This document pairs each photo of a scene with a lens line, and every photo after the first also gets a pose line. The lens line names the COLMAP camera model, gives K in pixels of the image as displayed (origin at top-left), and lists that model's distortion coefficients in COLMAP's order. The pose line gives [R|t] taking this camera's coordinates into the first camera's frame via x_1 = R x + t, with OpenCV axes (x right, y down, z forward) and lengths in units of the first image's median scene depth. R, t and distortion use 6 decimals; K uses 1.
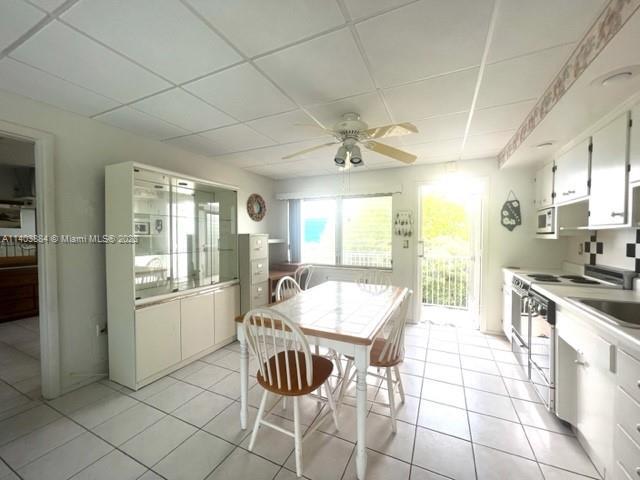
lens RADIAL K [[257.9, 0, 320.0], [0, 257.9, 240.0], [0, 0, 1]] dist [0.000027, 0.000030]
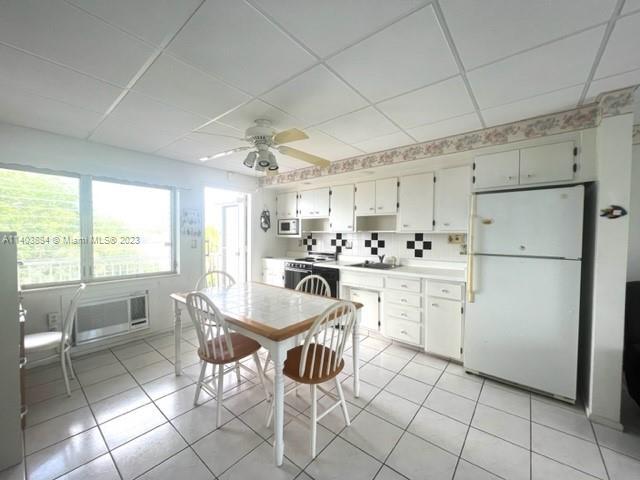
lens RADIAL K [[256.2, 0, 319.6], [0, 256.2, 242.8], [0, 0, 1]] dist [-0.001894, -0.000127]
pose [[0.246727, -0.030033, 0.968619, -0.689005], [0.008774, 0.999548, 0.028757, -0.016870], [-0.969045, 0.001404, 0.246879, 0.432702]]
